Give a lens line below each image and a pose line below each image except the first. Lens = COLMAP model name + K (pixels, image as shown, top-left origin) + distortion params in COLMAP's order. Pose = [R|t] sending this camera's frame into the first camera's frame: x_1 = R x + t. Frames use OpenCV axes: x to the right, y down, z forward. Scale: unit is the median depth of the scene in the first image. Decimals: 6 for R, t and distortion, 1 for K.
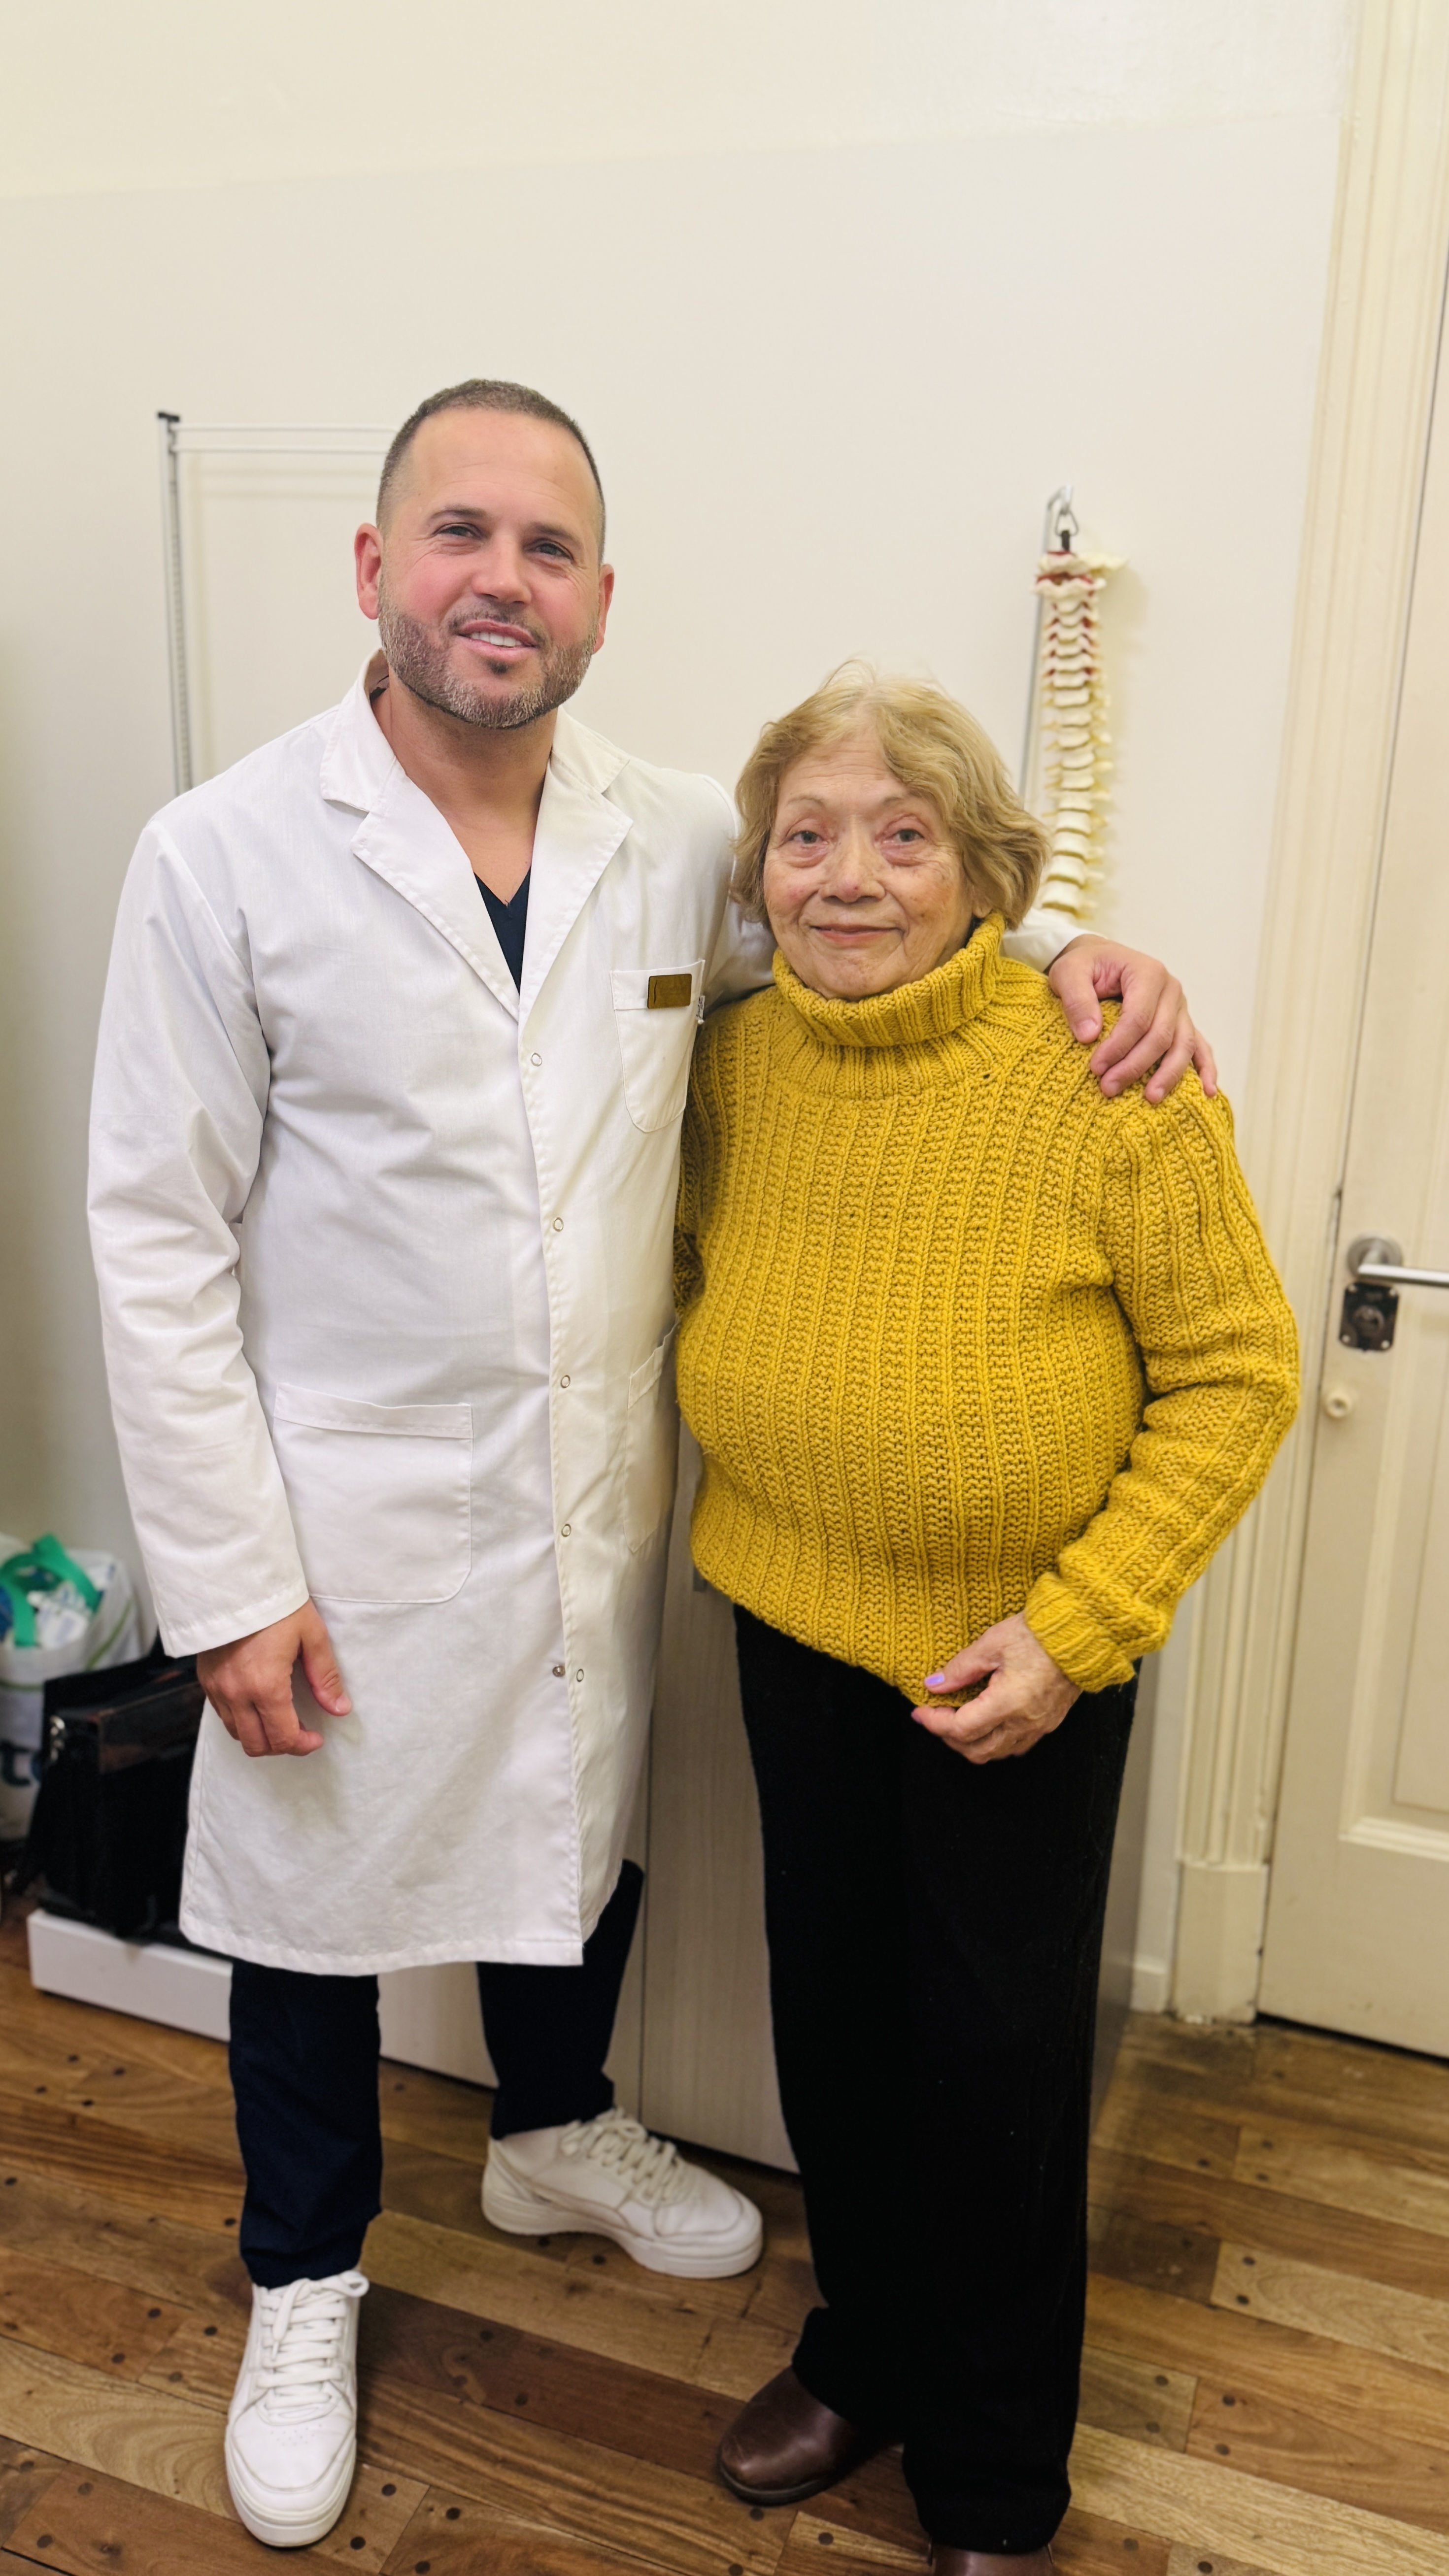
lens RADIAL K [[2038.4, 0, 736.4], [0, 2038.4, 1248.4], [0, 0, 1]] dist [0.028532, -0.010614]
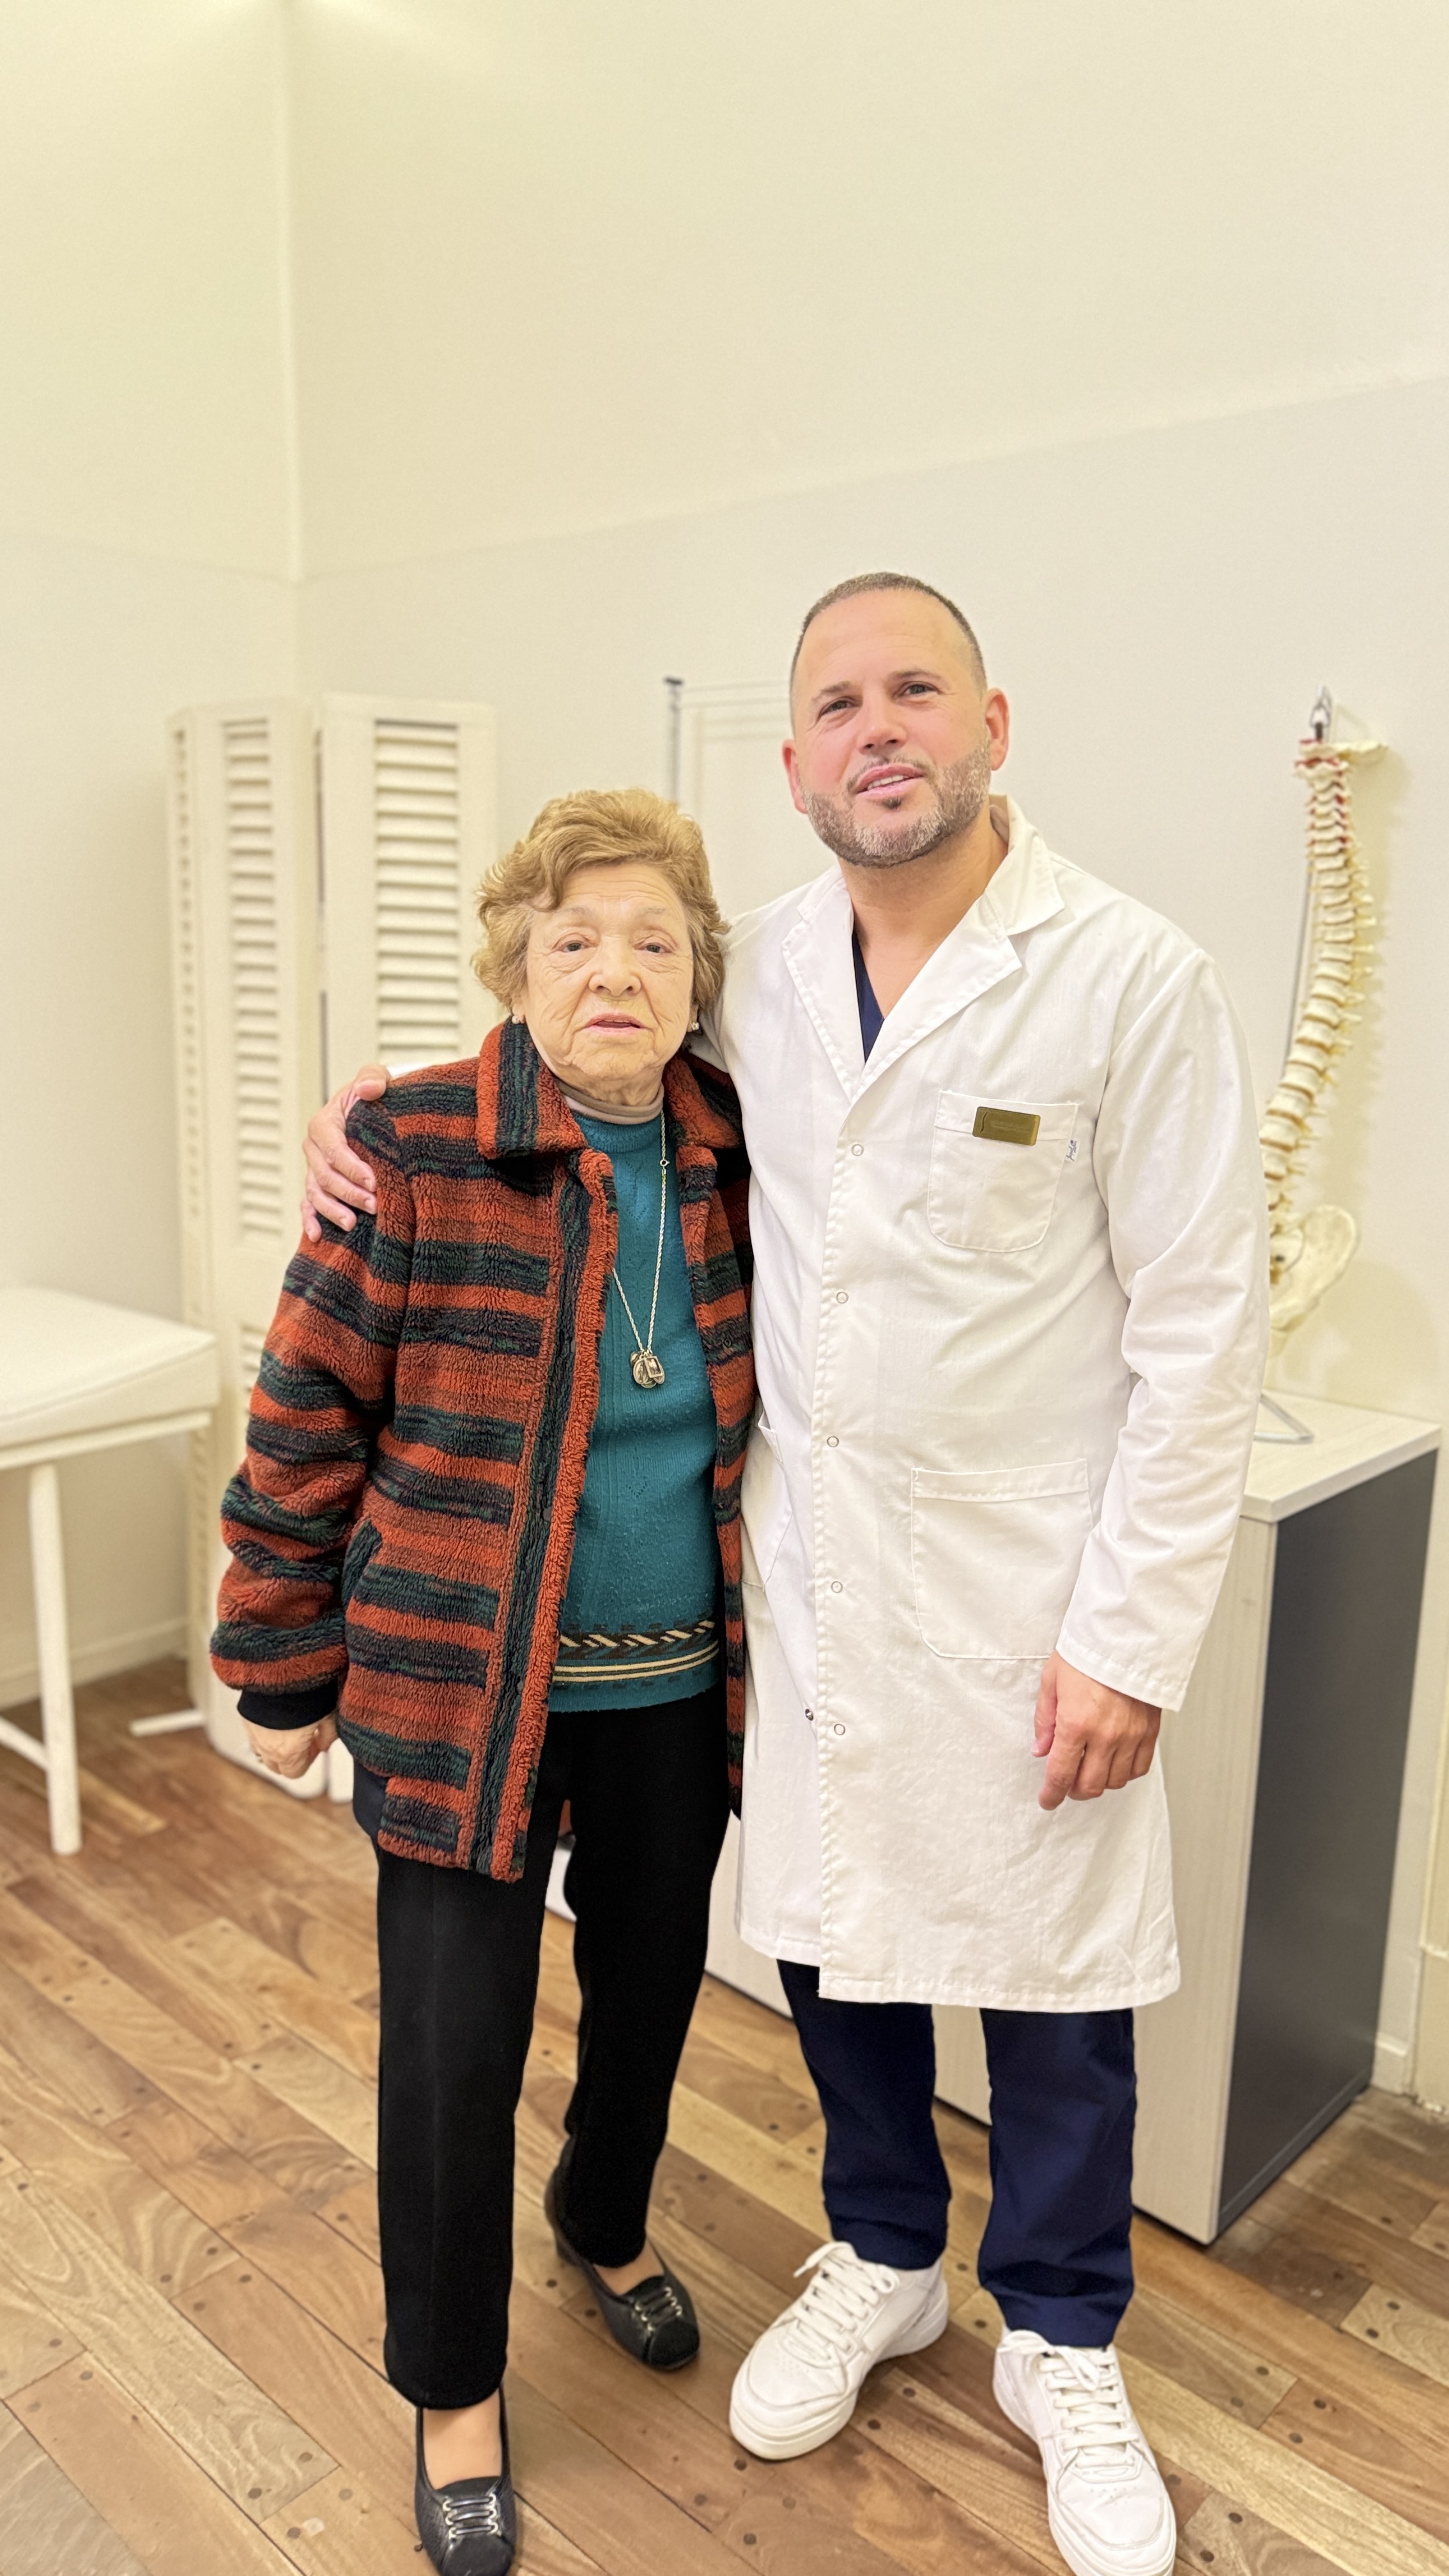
lens RADIAL K [[1889.5, 0, 721.7], [0, 1889.5, 1291.1], [0, 0, 1]] dist [0.024839, 0.000324]
pose [[0.923756, 0.071653, -0.376218, 0.273717], [-0.103132, 0.992595, -0.064180, 0.075293], [0.368833, 0.098087, 0.924306, -0.092894]]
